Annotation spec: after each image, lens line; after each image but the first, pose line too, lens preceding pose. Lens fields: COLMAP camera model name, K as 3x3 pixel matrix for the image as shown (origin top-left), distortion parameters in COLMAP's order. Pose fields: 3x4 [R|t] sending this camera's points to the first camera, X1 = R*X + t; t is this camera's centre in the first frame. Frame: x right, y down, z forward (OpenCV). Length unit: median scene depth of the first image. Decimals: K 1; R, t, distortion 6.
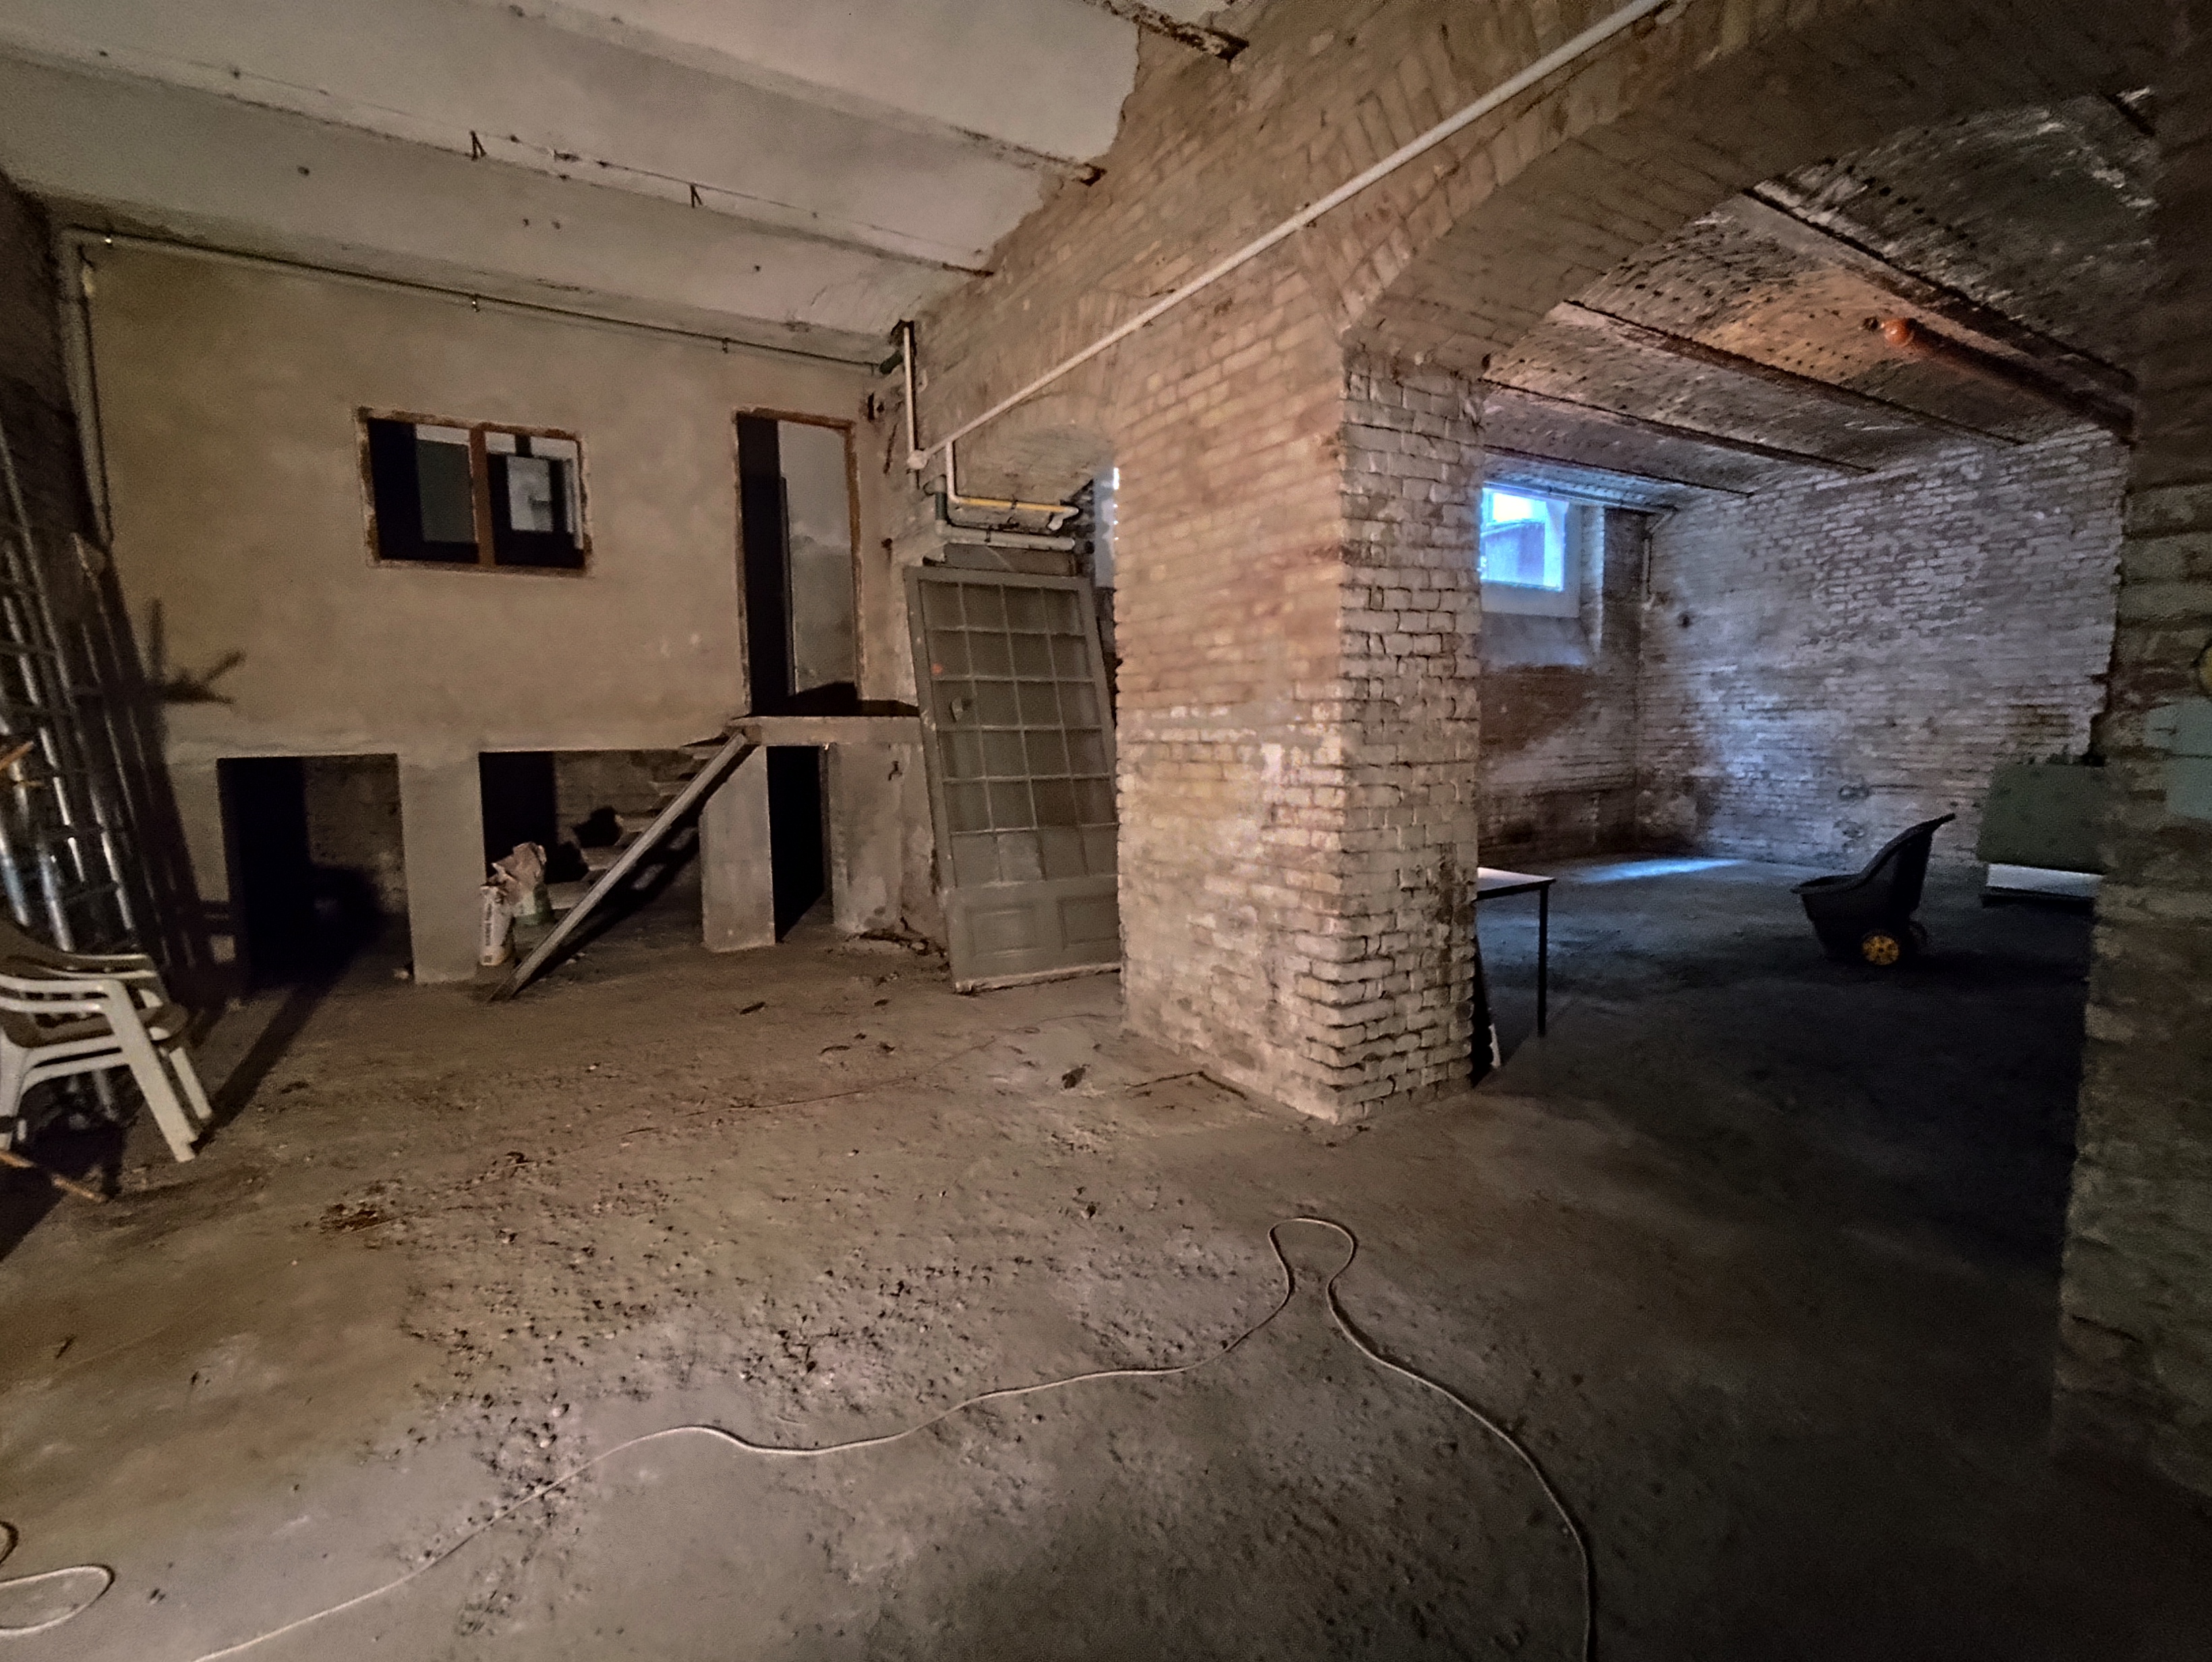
lens RADIAL K [[1017.4, 0, 1102.0], [0, 1017.4, 825.7], [0, 0, 1]] dist [-0.007162, 0.004649]
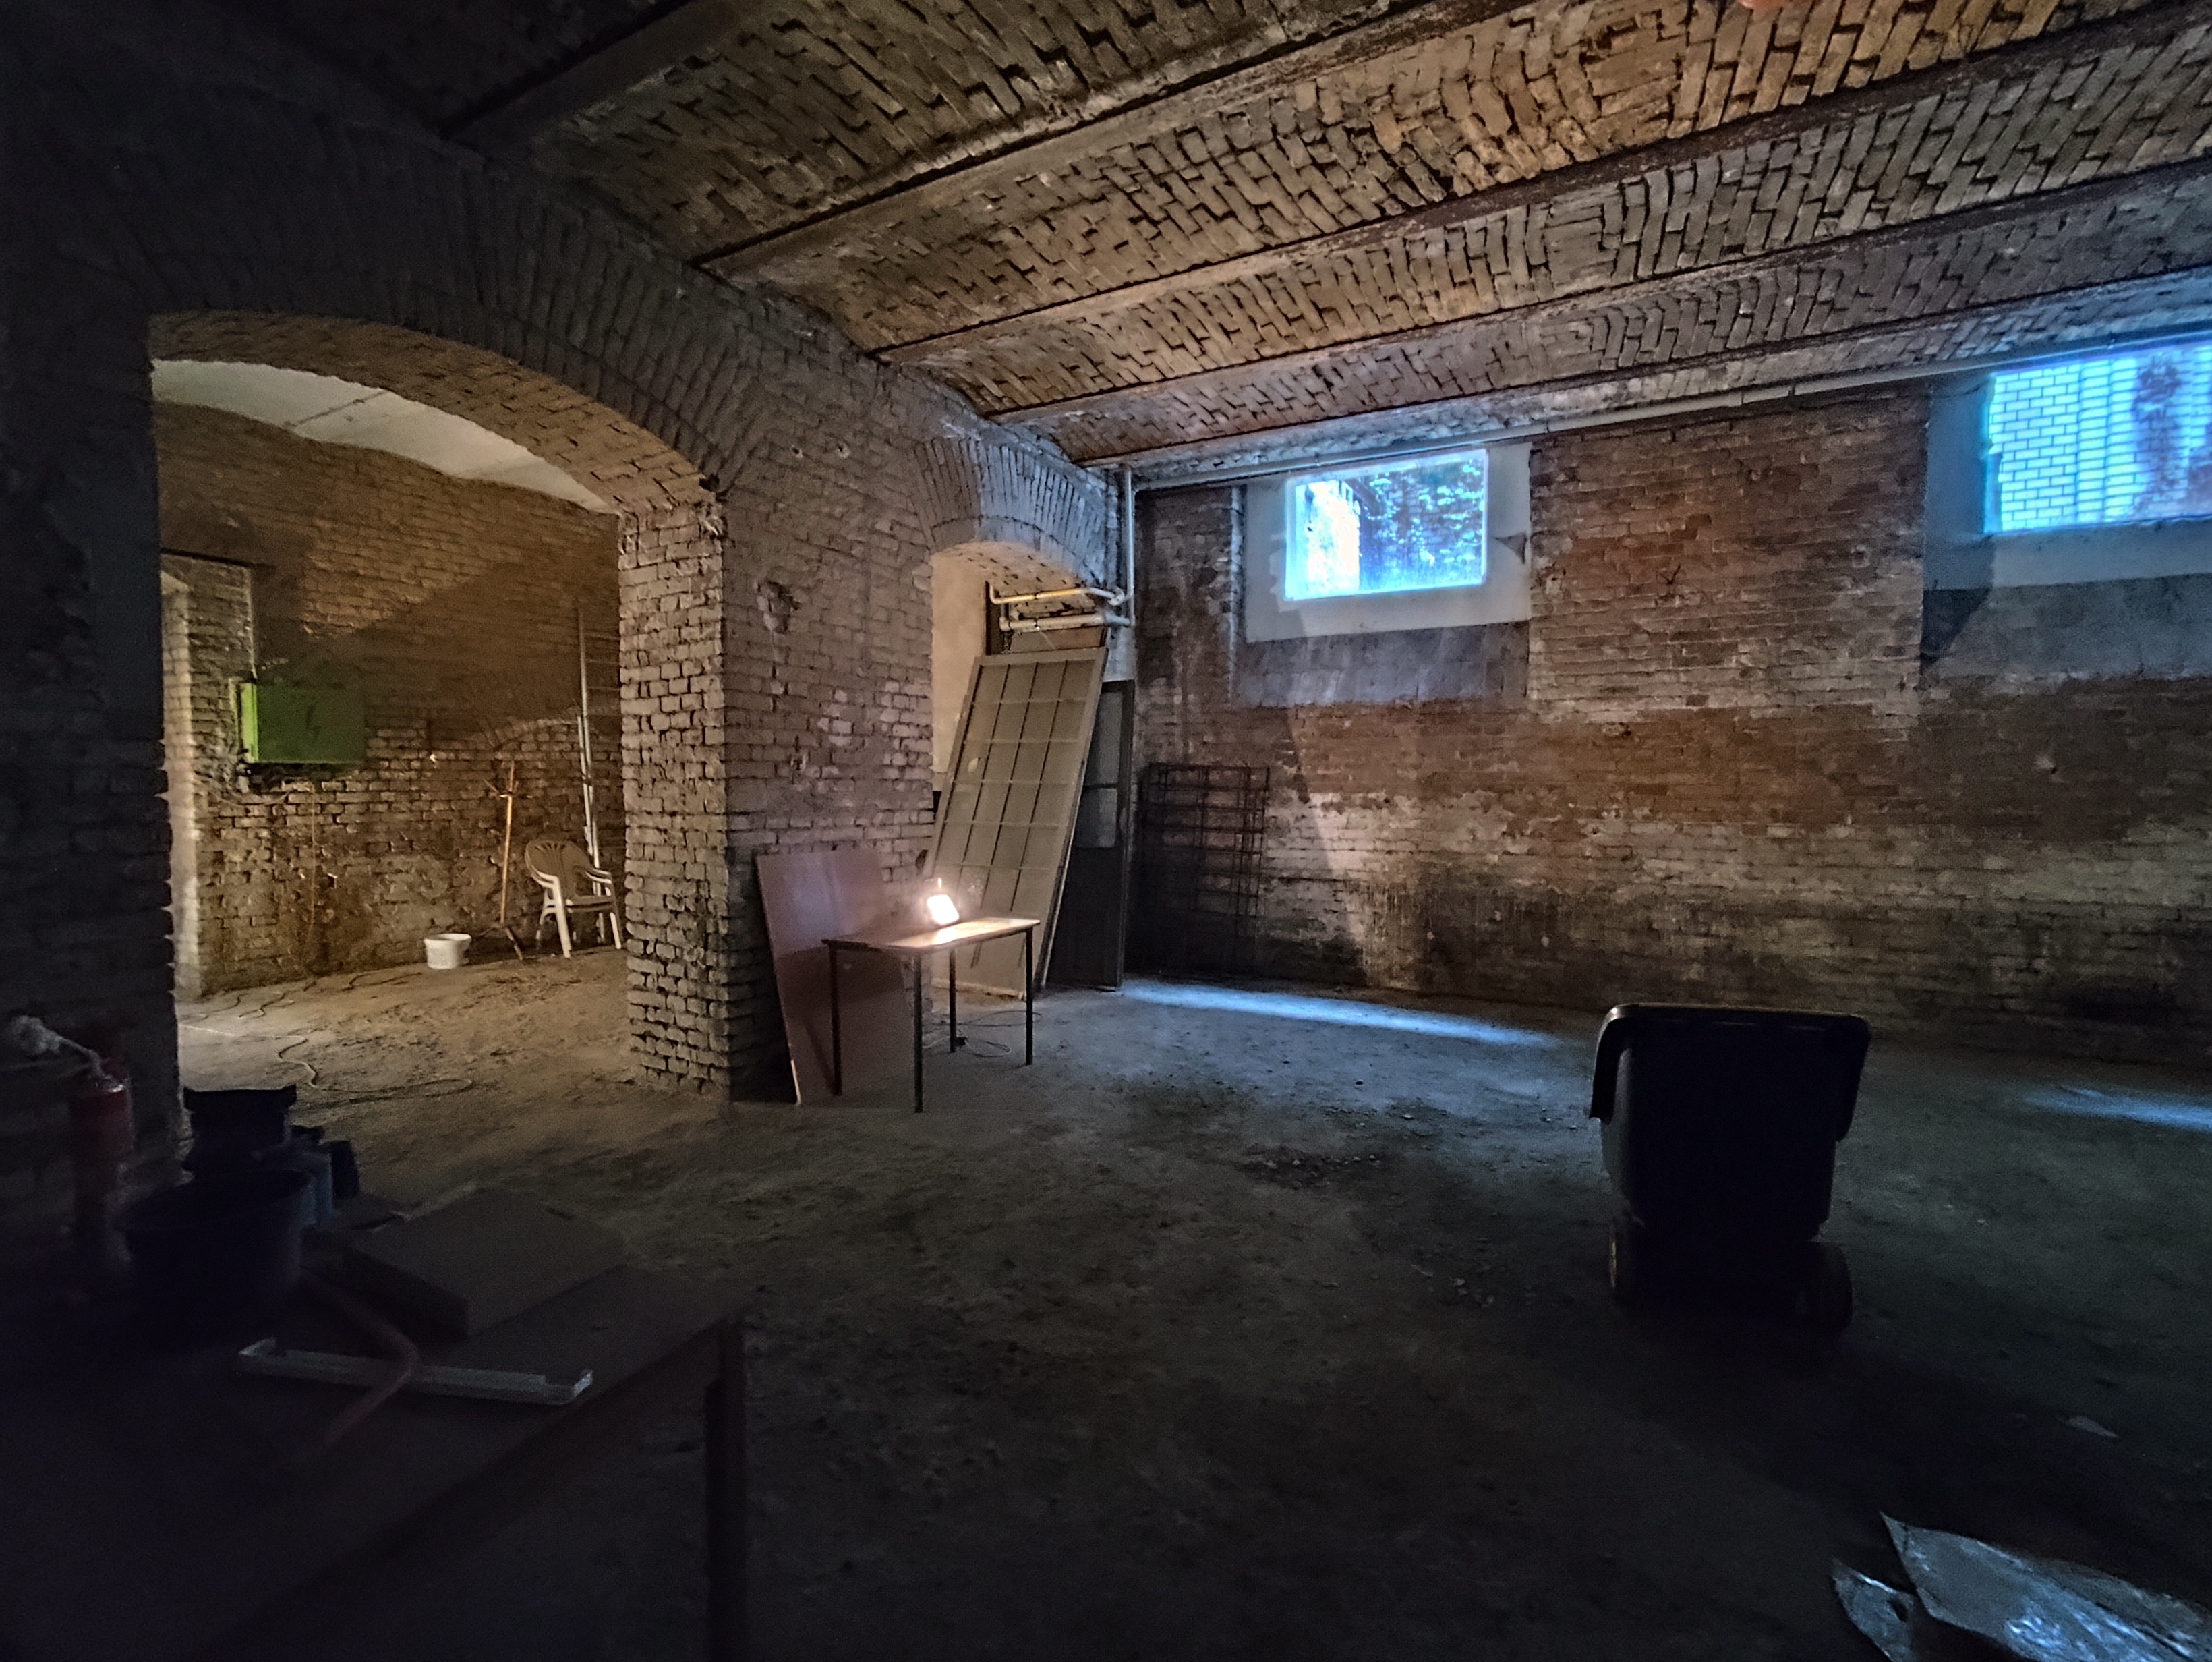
lens RADIAL K [[1017.4, 0, 1105.9], [0, 1017.4, 823.8], [0, 0, 1]] dist [-0.007162, 0.004649]
pose [[0.495741, 0.050248, -0.867016, 1.031512], [-0.093006, 0.995655, 0.004525, -0.063999], [0.863476, 0.078395, 0.498261, 0.510213]]
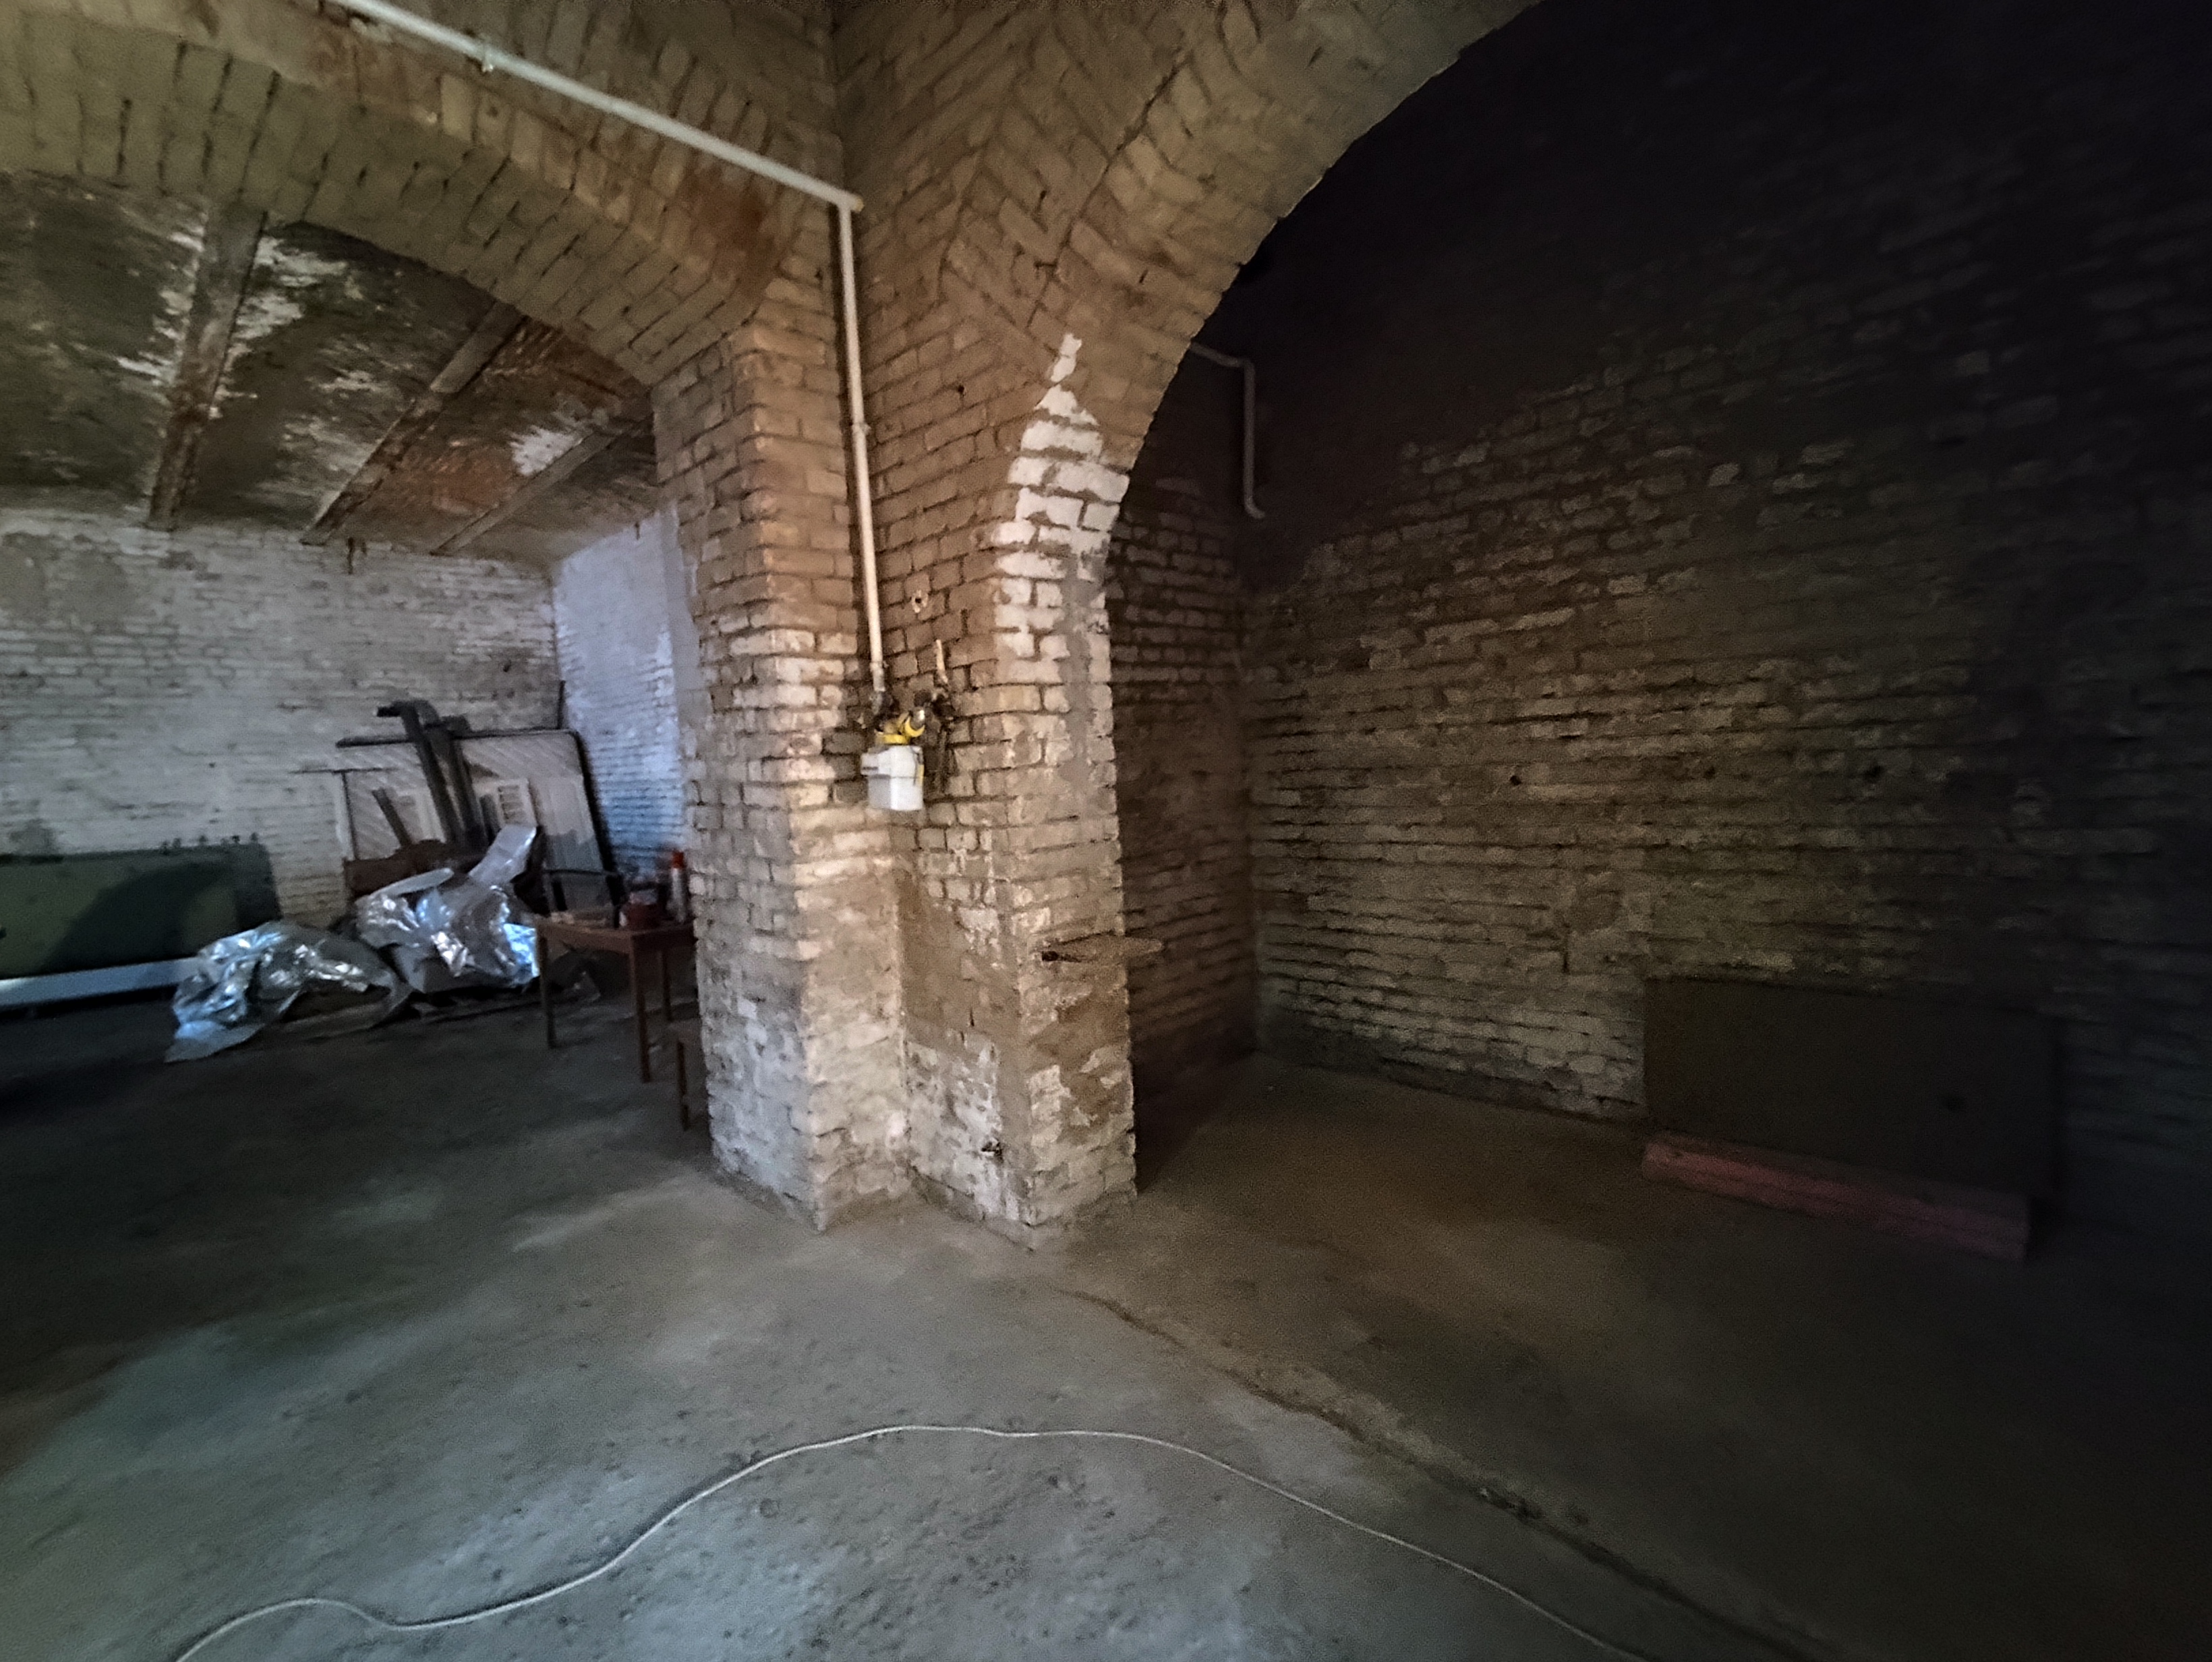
lens RADIAL K [[1017.4, 0, 1103.9], [0, 1017.4, 826.7], [0, 0, 1]] dist [-0.007162, 0.004649]
pose [[-0.244718, -0.039414, 0.968793, -0.220710], [0.149466, 0.985697, 0.077857, -0.017528], [-0.958005, 0.163855, -0.235327, 0.276622]]
